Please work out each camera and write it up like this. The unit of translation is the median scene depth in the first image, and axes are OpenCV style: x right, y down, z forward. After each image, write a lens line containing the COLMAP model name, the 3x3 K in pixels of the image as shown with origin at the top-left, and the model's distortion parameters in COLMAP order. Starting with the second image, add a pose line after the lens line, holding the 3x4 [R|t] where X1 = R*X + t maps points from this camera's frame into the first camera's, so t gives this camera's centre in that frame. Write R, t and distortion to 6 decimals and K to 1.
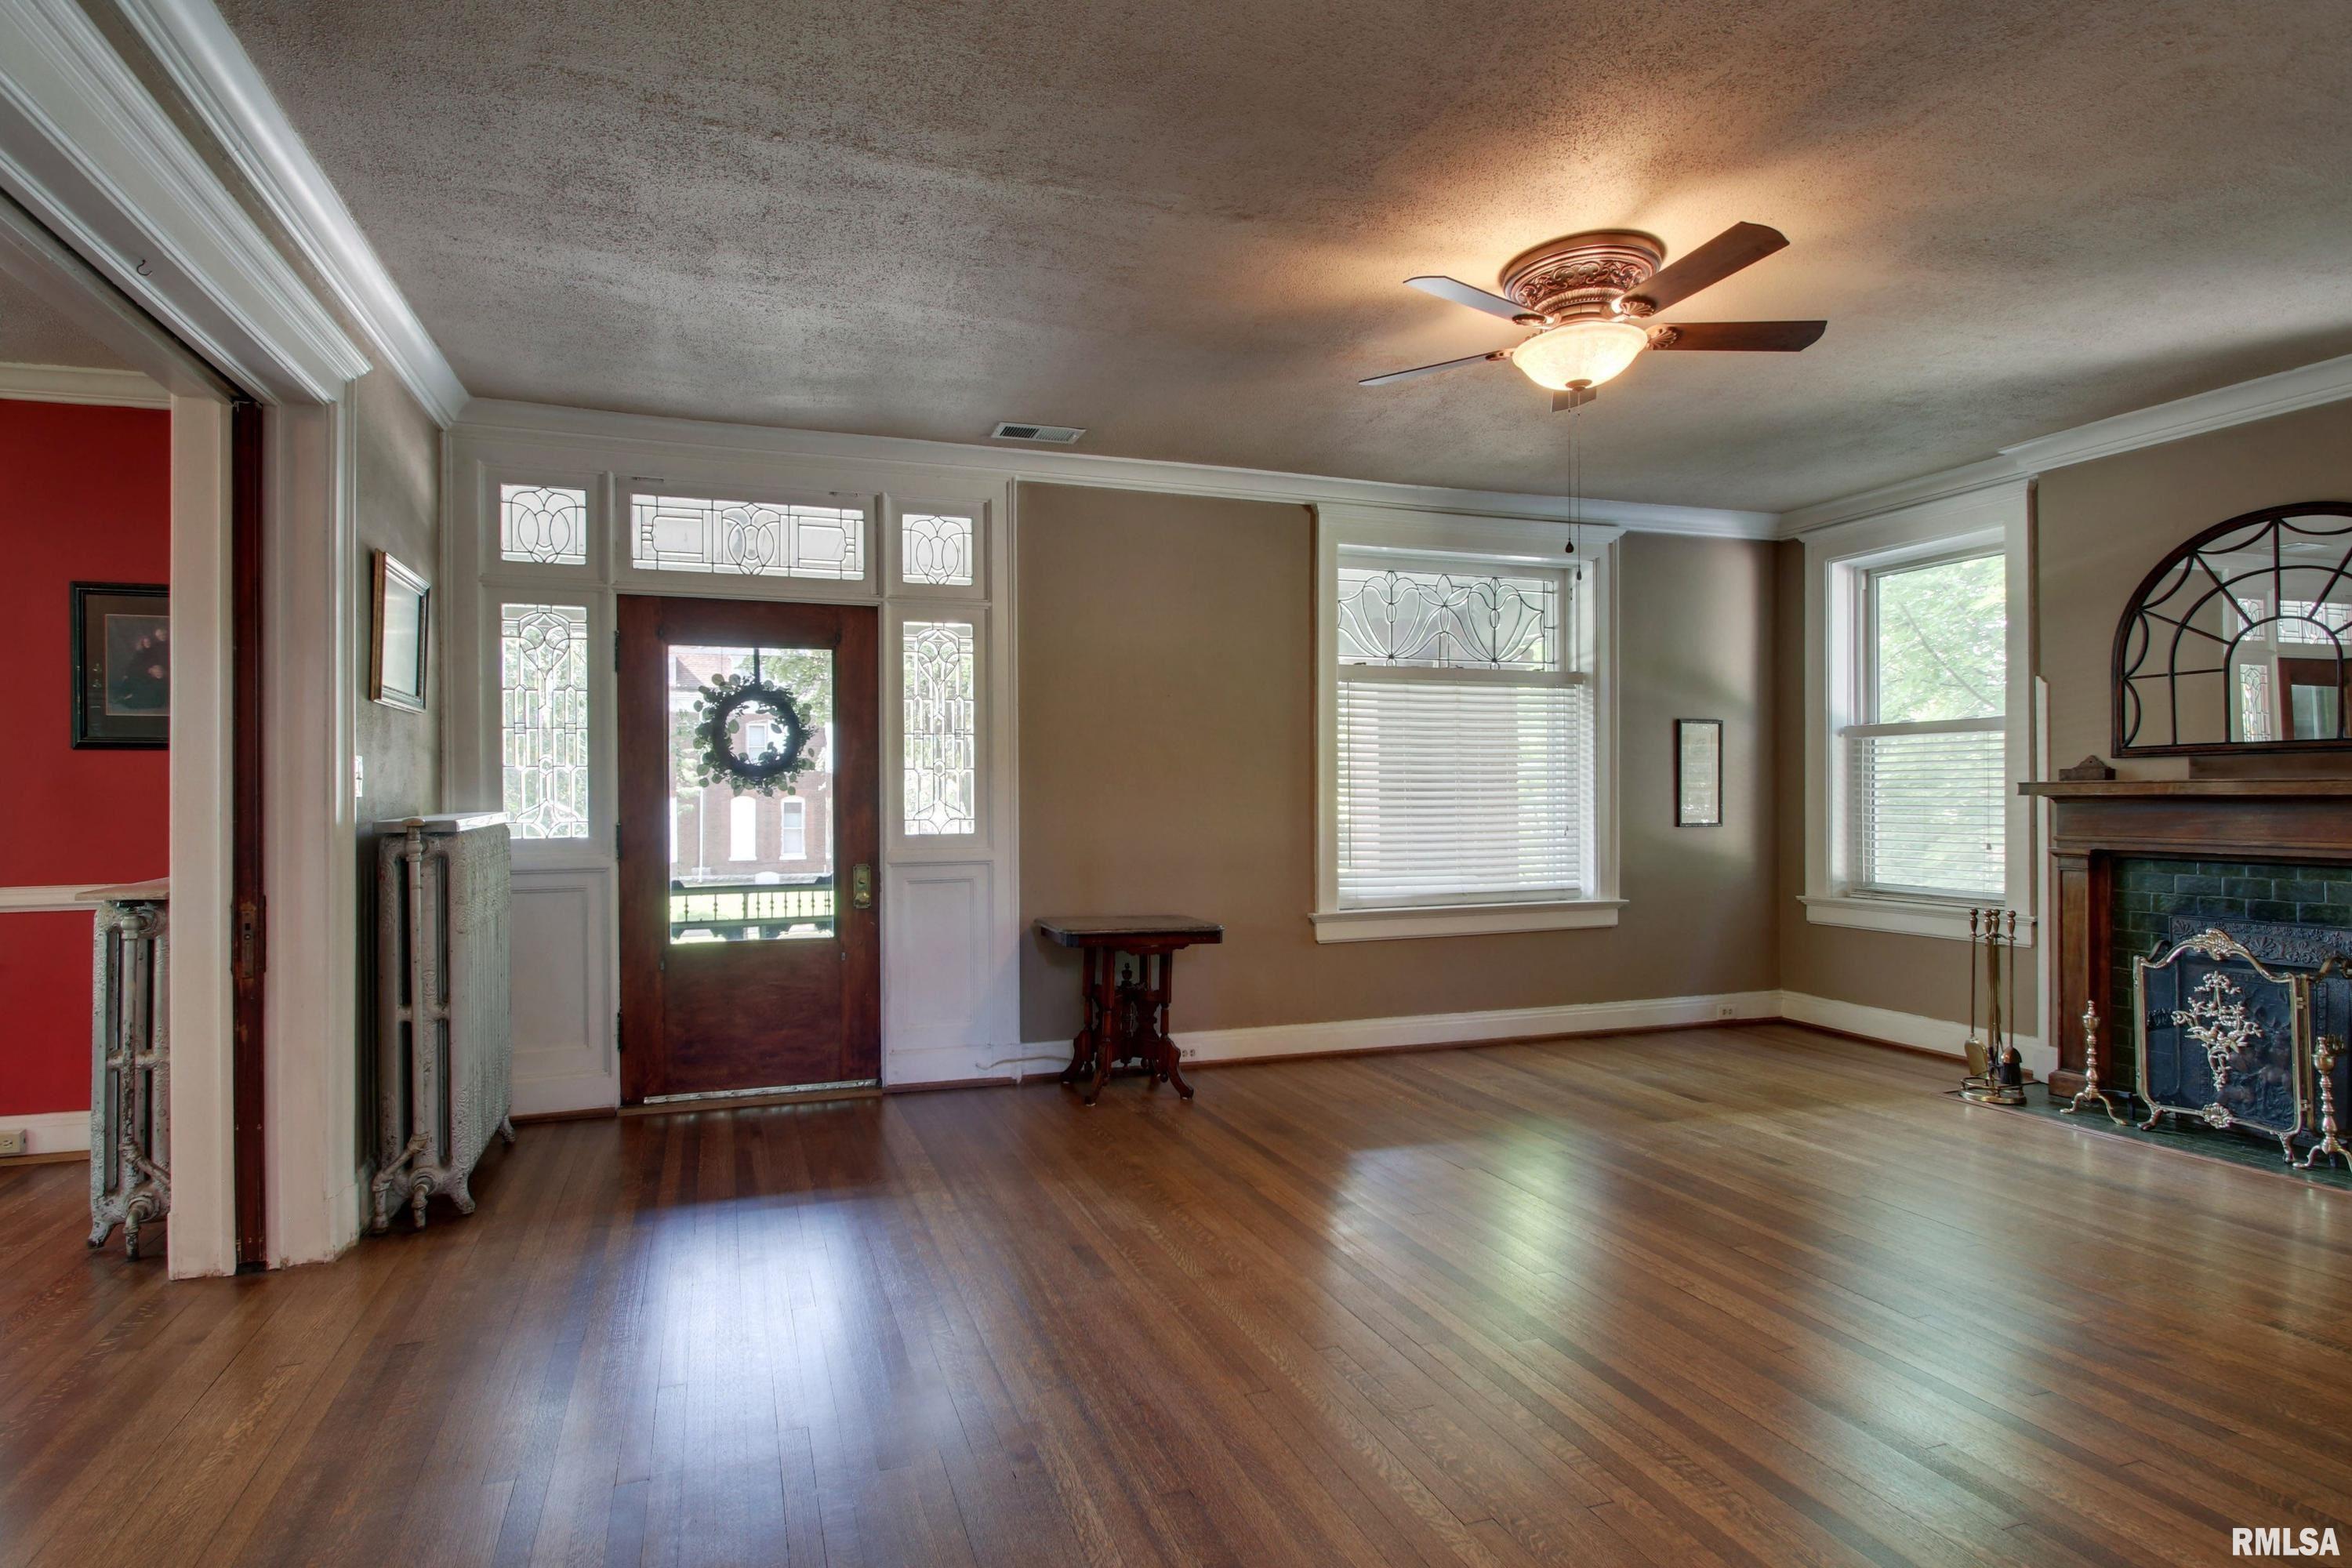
lens RADIAL K [[1257.9, 0, 1175.1], [0, 1257.9, 794.9], [0, 0, 1]] dist [-0.002119, -0.000595]
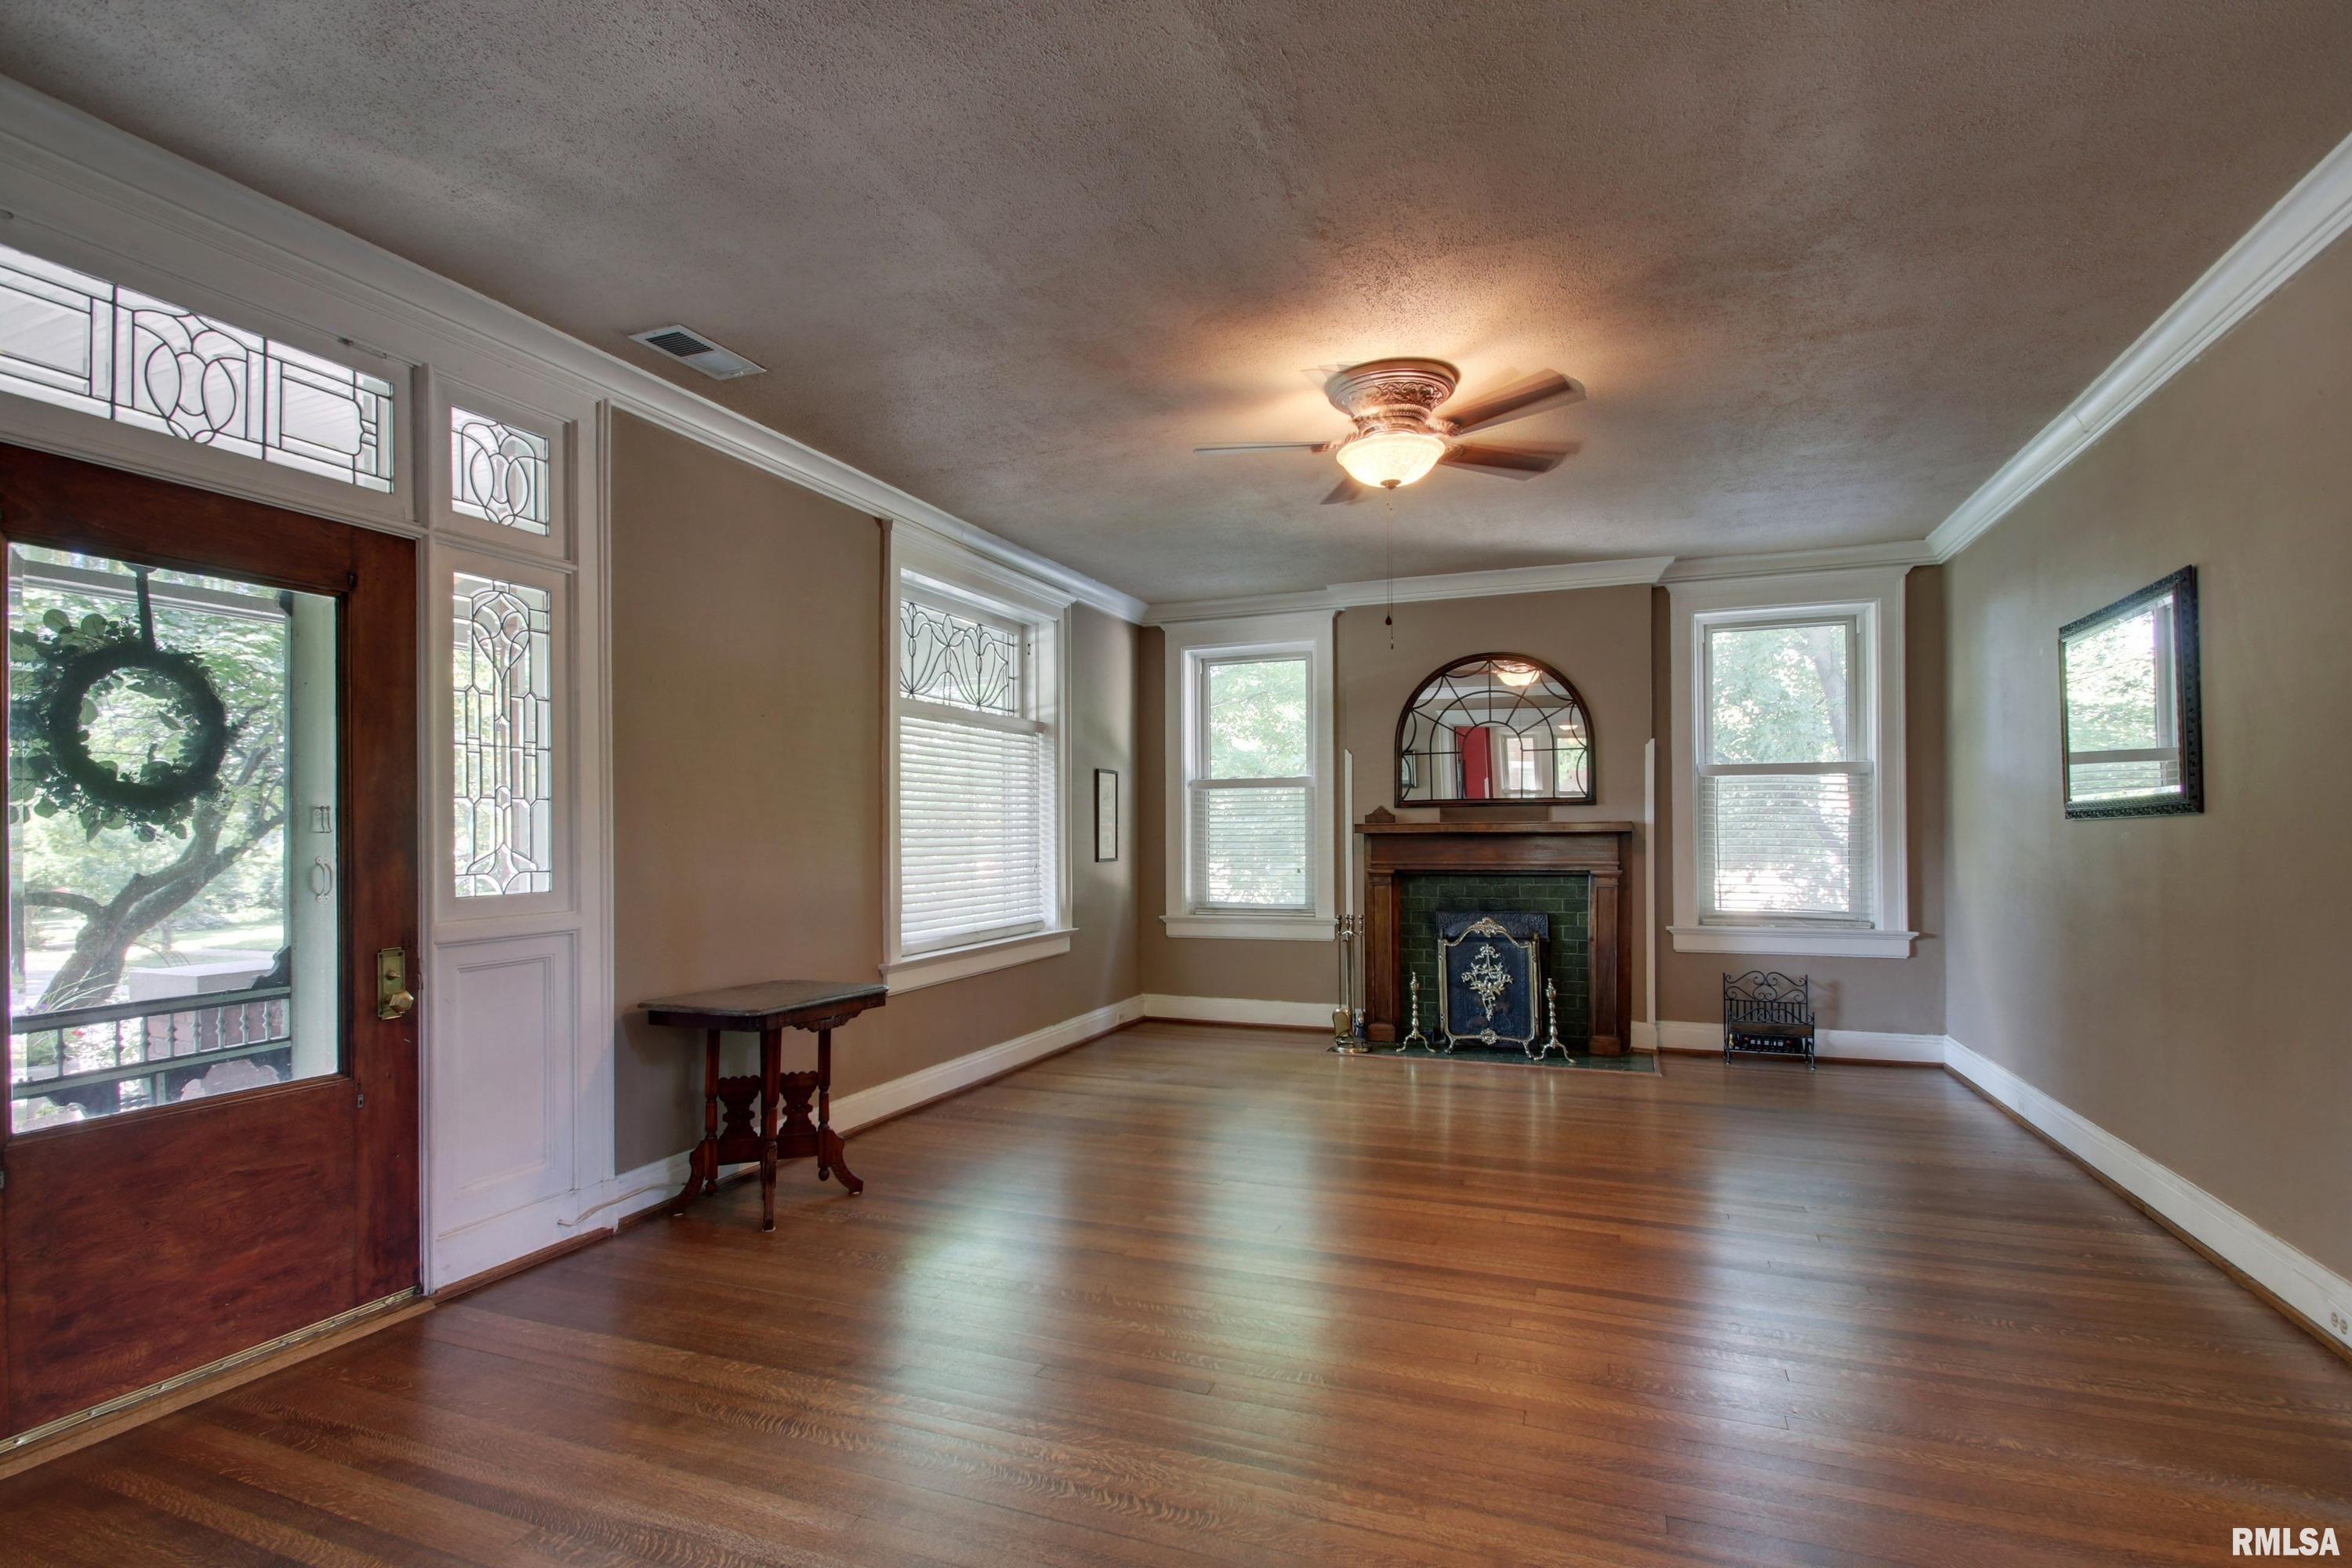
lens RADIAL K [[1140.5, 0, 1169.3], [0, 1140.5, 833.1], [0, 0, 1]] dist [-0.004612, -0.005703]
pose [[0.630514, -0.002164, 0.776175, -0.437007], [0.005495, 0.999983, -0.001676, 0.000968], [-0.776158, 0.005322, 0.630516, 0.338835]]
